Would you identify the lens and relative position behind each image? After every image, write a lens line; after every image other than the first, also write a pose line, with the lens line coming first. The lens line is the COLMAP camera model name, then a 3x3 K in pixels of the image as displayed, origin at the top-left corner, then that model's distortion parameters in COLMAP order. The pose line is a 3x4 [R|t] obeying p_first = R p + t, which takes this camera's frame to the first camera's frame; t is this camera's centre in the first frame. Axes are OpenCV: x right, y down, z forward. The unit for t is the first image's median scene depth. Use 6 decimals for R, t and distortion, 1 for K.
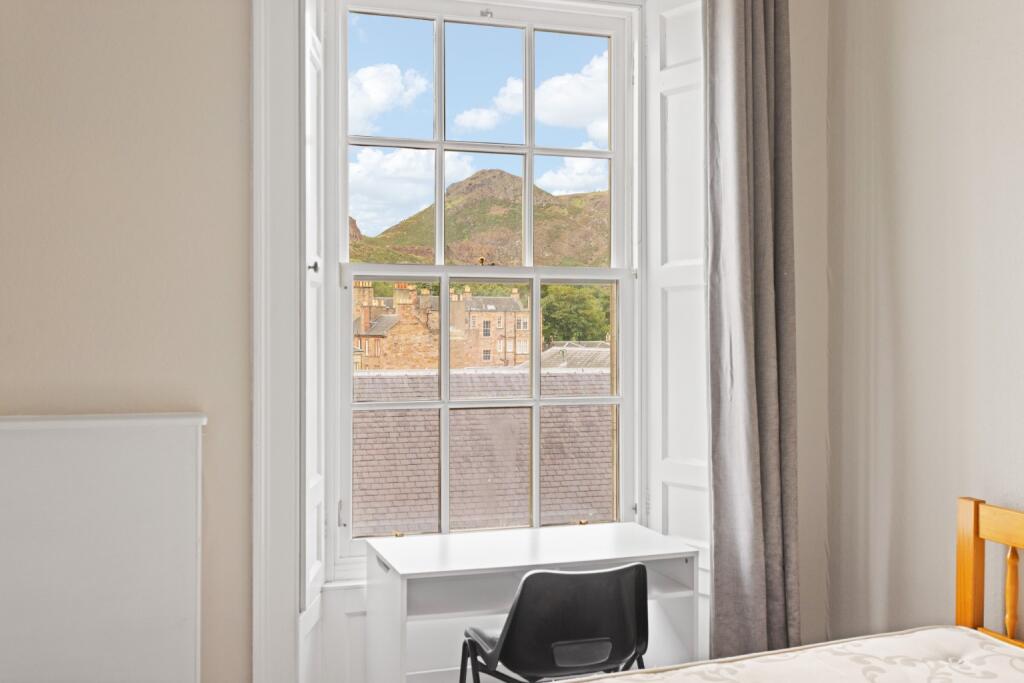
lens RADIAL K [[1118.3, 0, 513.5], [0, 1118.3, 332.6], [0, 0, 1]] dist [0.014832, 0.000000]
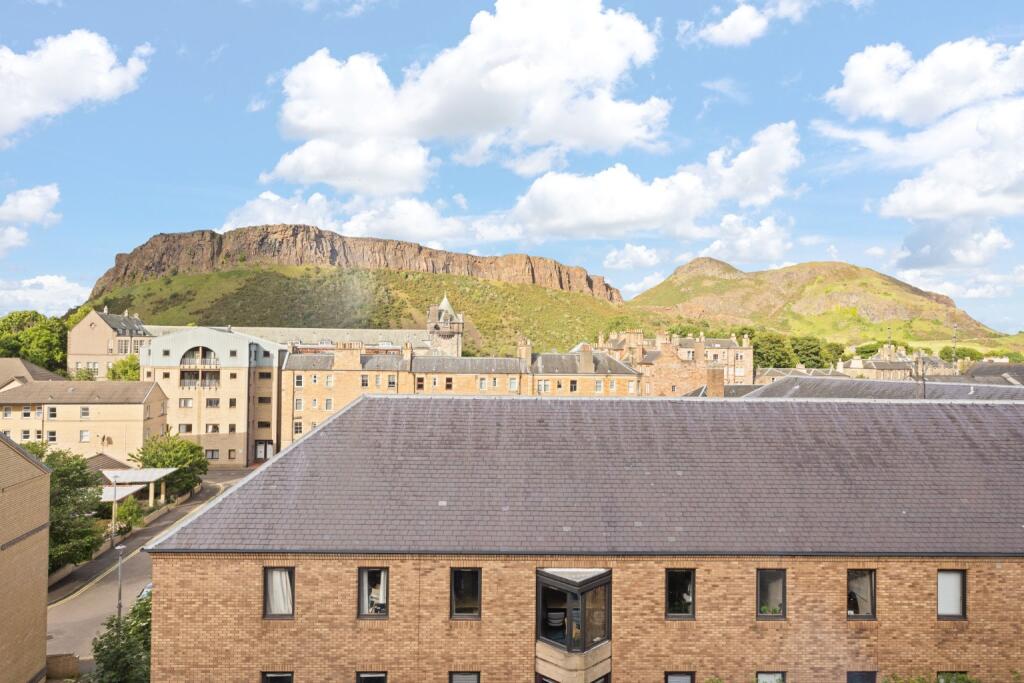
lens RADIAL K [[681.2, 0, 512.2], [0, 681.2, 343.1], [0, 0, 1]] dist [-0.002317, 0.002322]
pose [[0.957268, 0.004660, -0.289164, -0.129306], [-0.011432, 0.999698, -0.021734, -0.014079], [0.288976, 0.024111, 0.957033, 0.079225]]
